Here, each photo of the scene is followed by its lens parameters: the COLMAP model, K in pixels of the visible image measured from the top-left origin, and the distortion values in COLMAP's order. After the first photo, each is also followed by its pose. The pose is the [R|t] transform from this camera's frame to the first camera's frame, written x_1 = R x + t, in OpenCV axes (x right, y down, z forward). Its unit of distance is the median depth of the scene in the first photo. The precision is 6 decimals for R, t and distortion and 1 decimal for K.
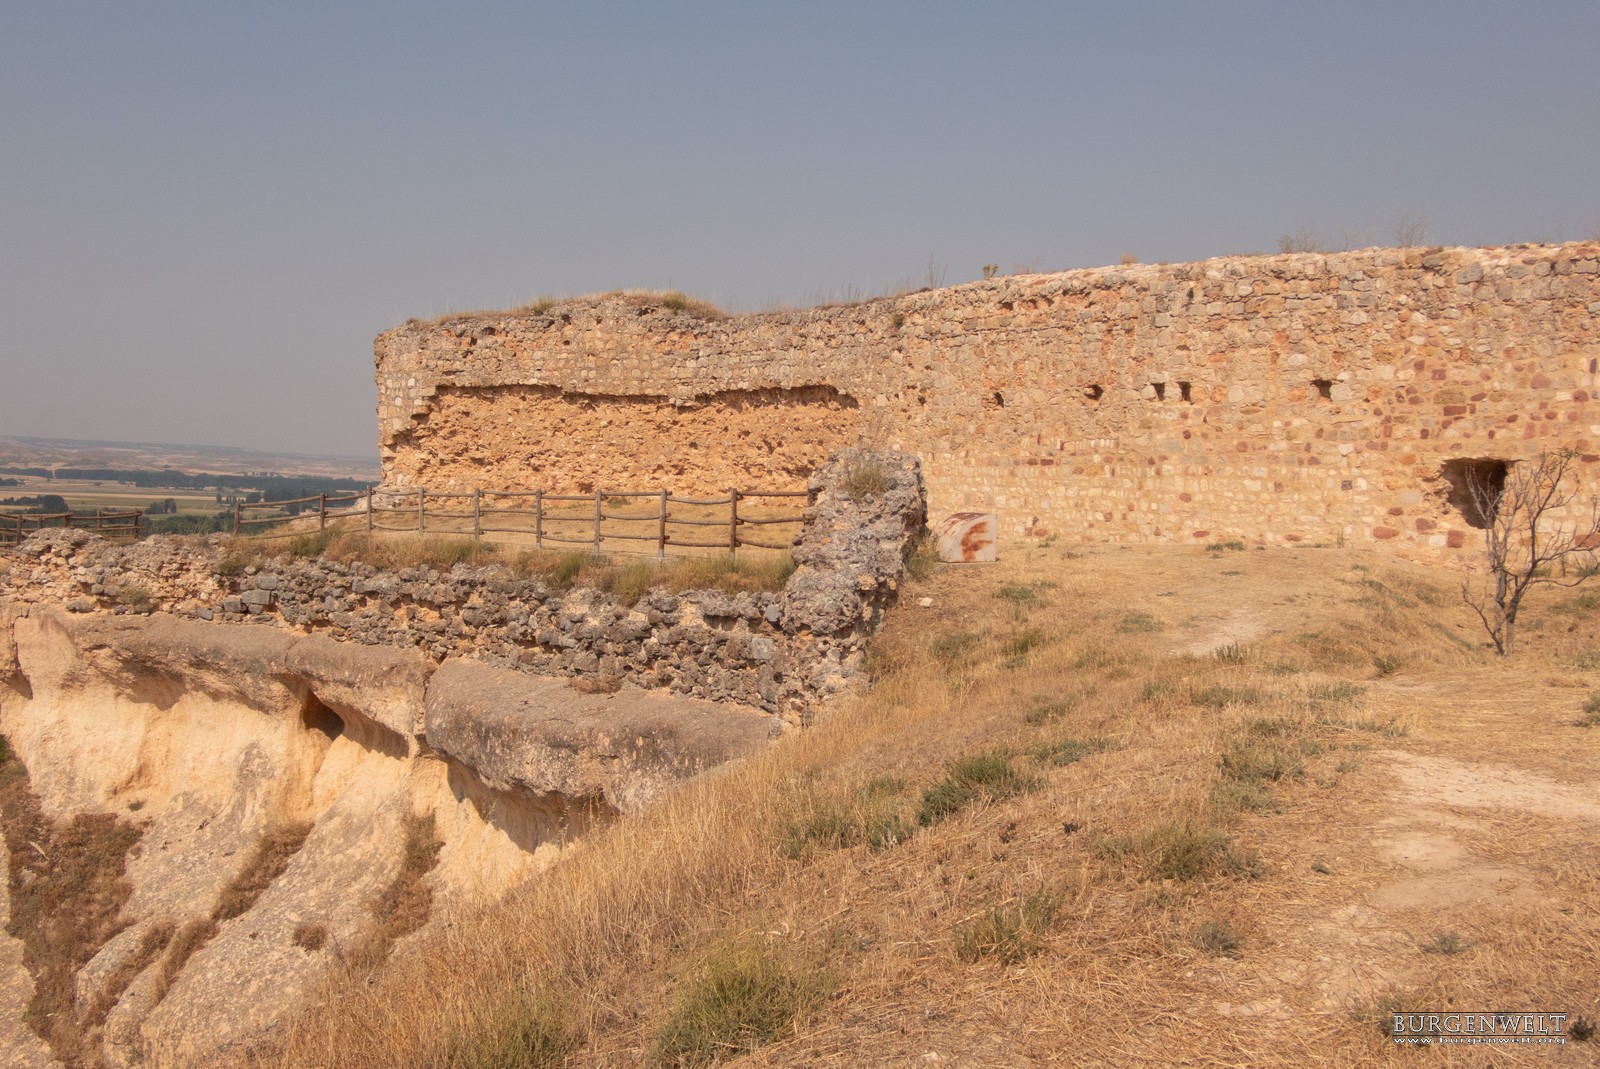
lens RADIAL K [[1736.5, 0, 796.9], [0, 1736.5, 535.0], [0, 0, 1]] dist [-0.007972, 0.000000]
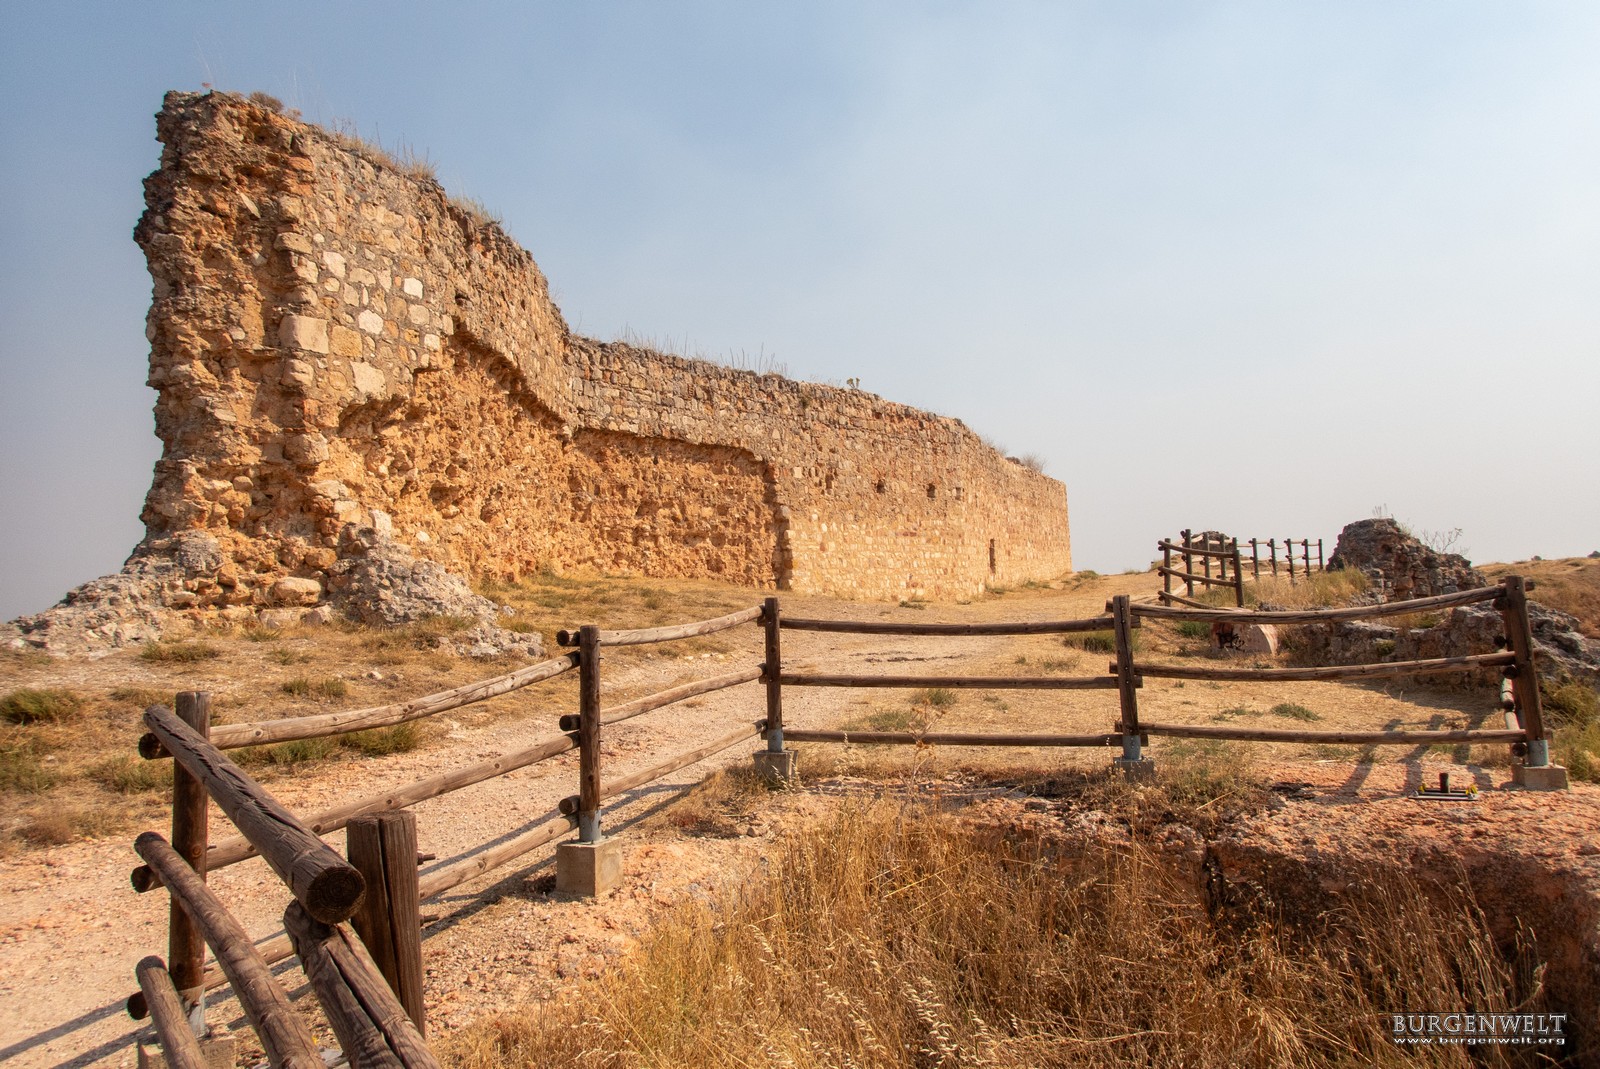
lens RADIAL K [[1174.3, 0, 798.9], [0, 1174.3, 531.6], [0, 0, 1]] dist [-0.002531, -0.003927]
pose [[-0.352121, 0.042263, 0.935000, -0.740182], [0.058315, 0.998030, -0.023151, -0.028903], [-0.934136, 0.046372, -0.353892, 1.483958]]
